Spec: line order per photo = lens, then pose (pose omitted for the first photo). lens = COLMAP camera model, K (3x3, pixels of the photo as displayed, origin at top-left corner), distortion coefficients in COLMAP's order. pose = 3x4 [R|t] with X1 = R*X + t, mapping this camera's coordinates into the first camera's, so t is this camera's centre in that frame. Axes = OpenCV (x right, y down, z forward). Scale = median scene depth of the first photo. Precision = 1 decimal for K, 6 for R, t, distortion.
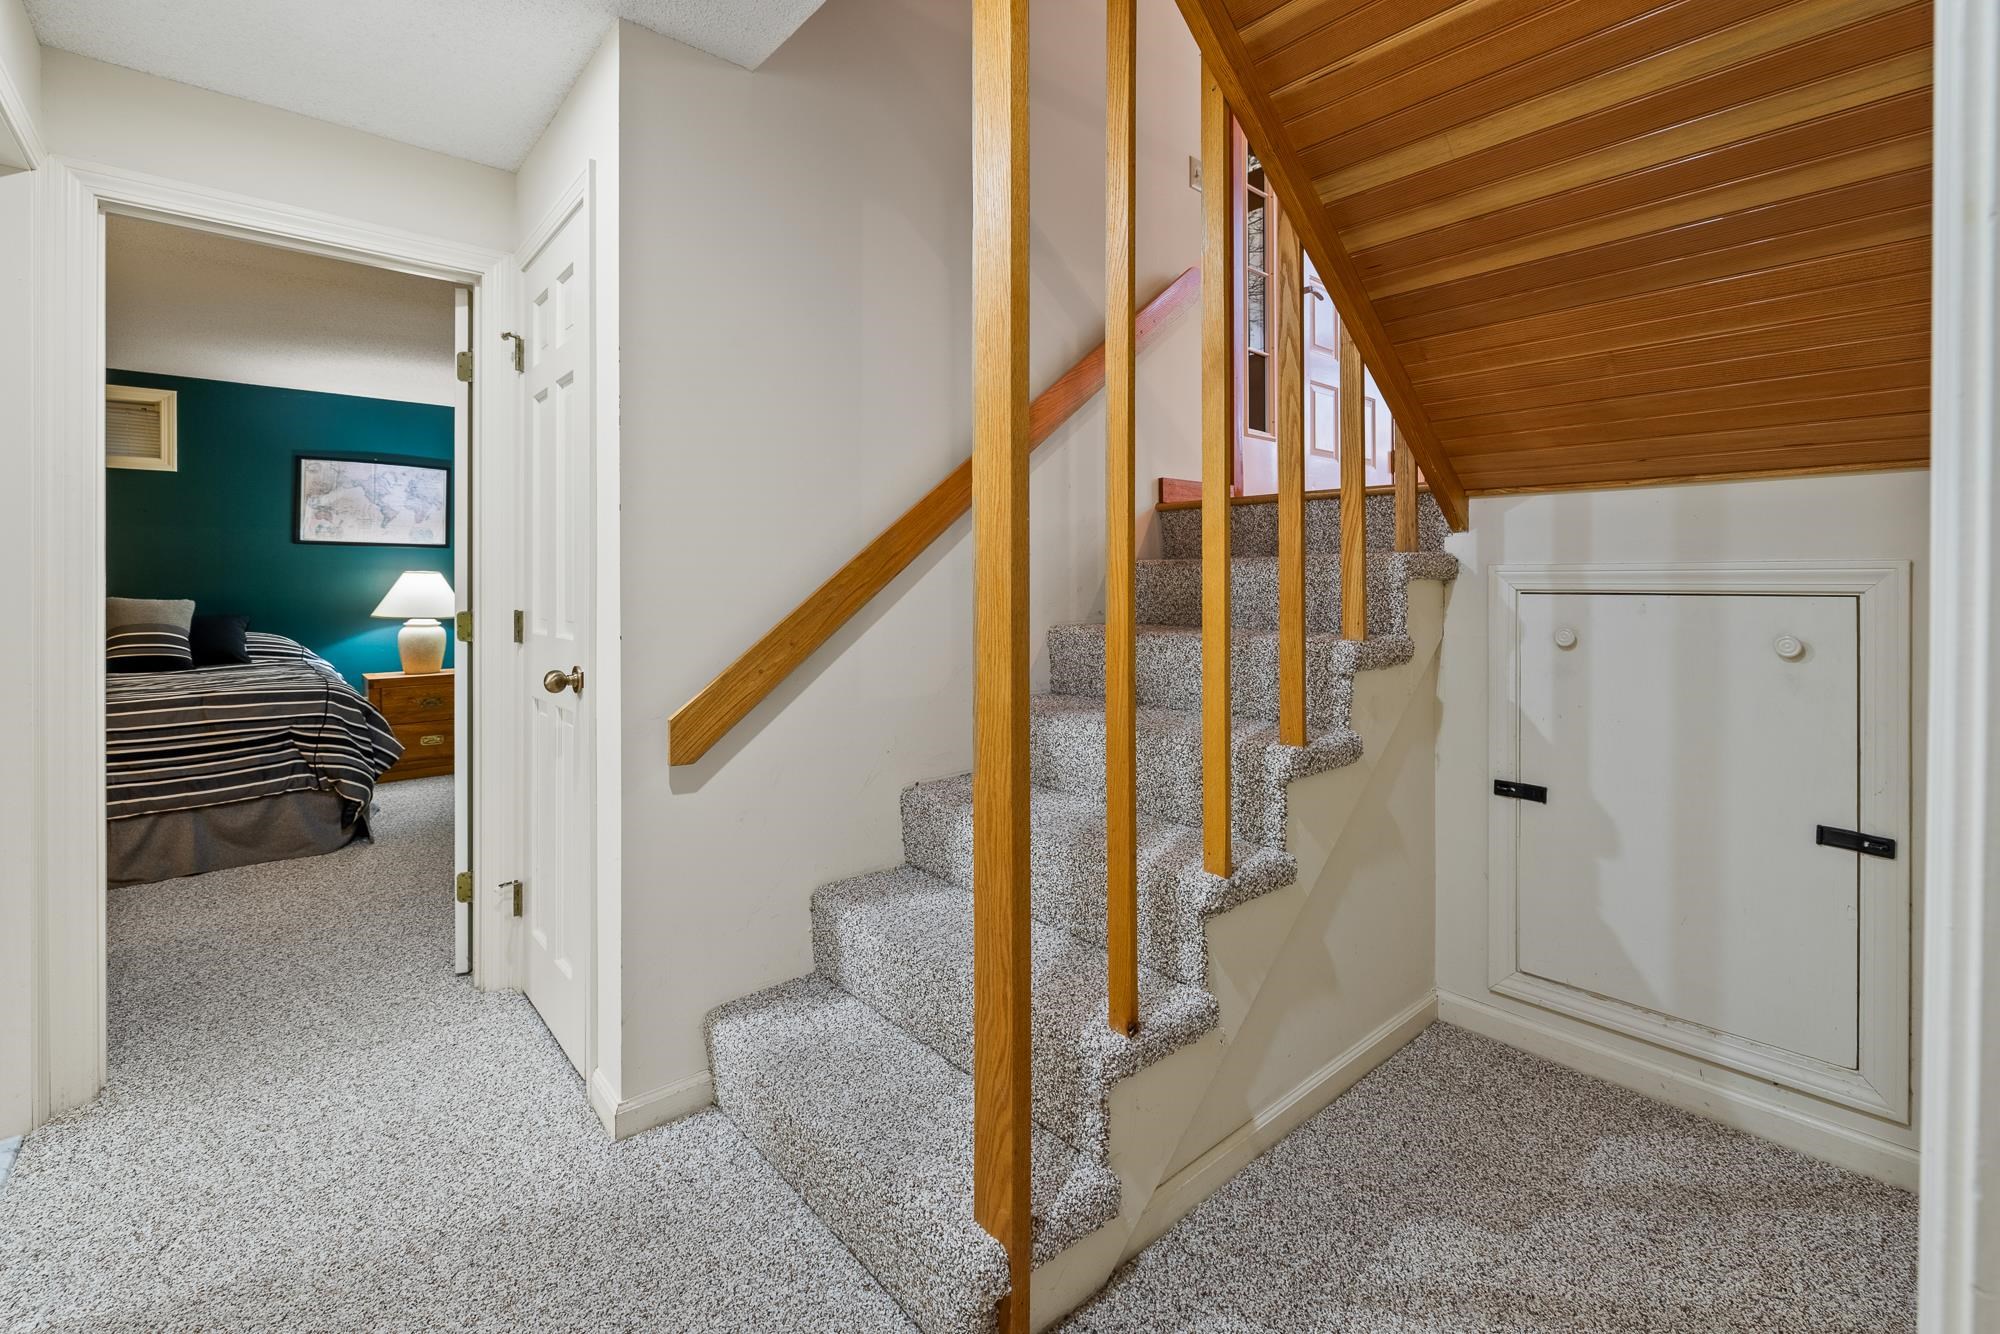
lens RADIAL K [[871.9, 0, 1012.3], [0, 871.9, 574.8], [0, 0, 1]] dist [-0.008505, -0.000997]
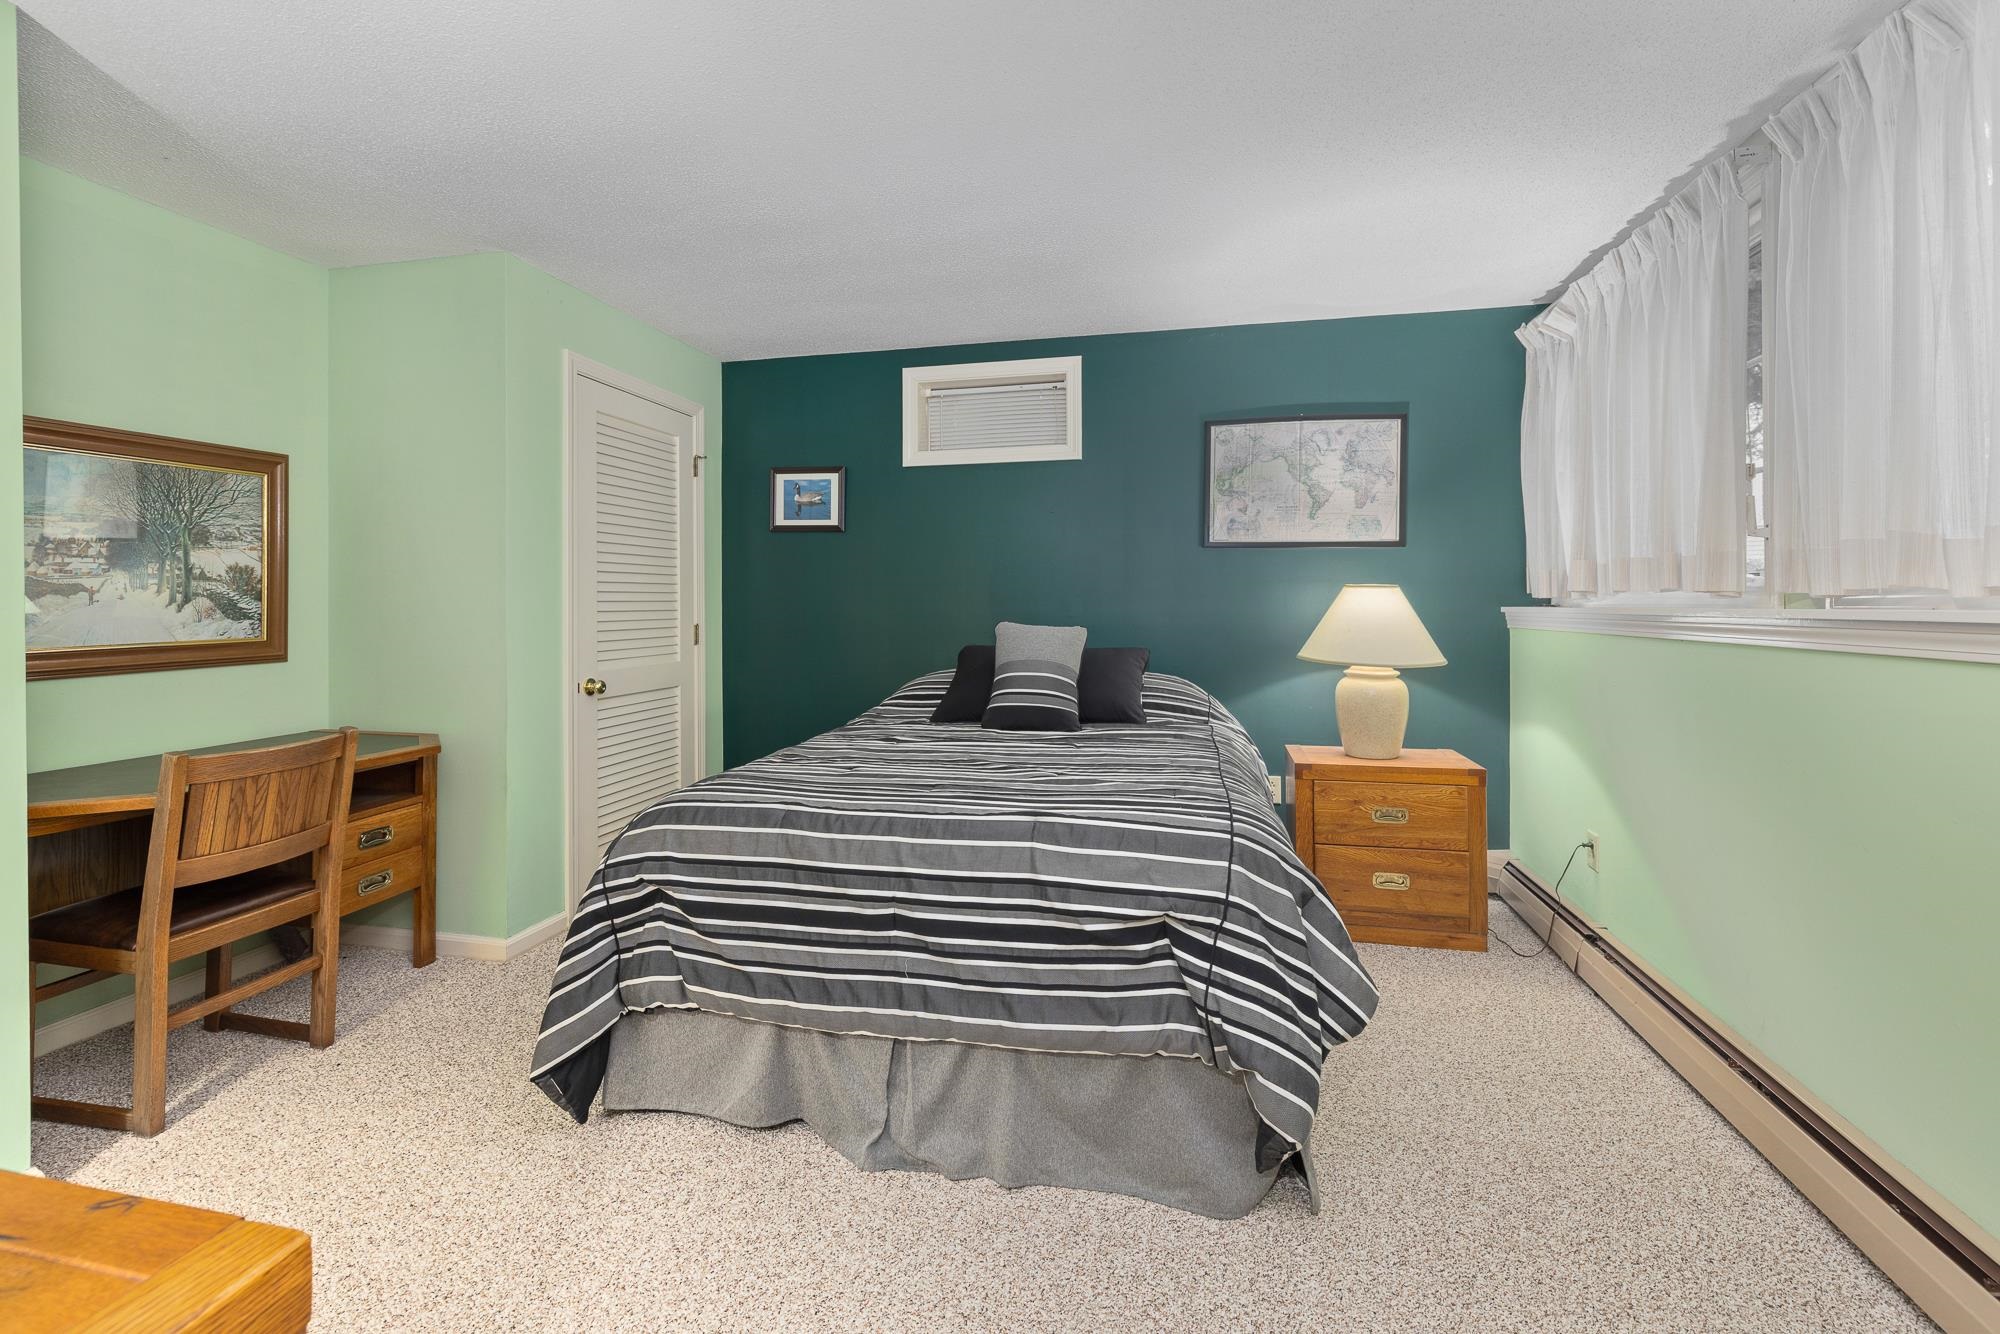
lens RADIAL K [[871.9, 0, 1015.6], [0, 871.9, 597.0], [0, 0, 1]] dist [-0.008505, -0.000997]
pose [[0.596669, 0.000168, -0.802487, -0.376571], [0.001543, 0.999998, 0.001357, 0.003206], [0.802486, -0.002048, 0.596667, 0.488368]]
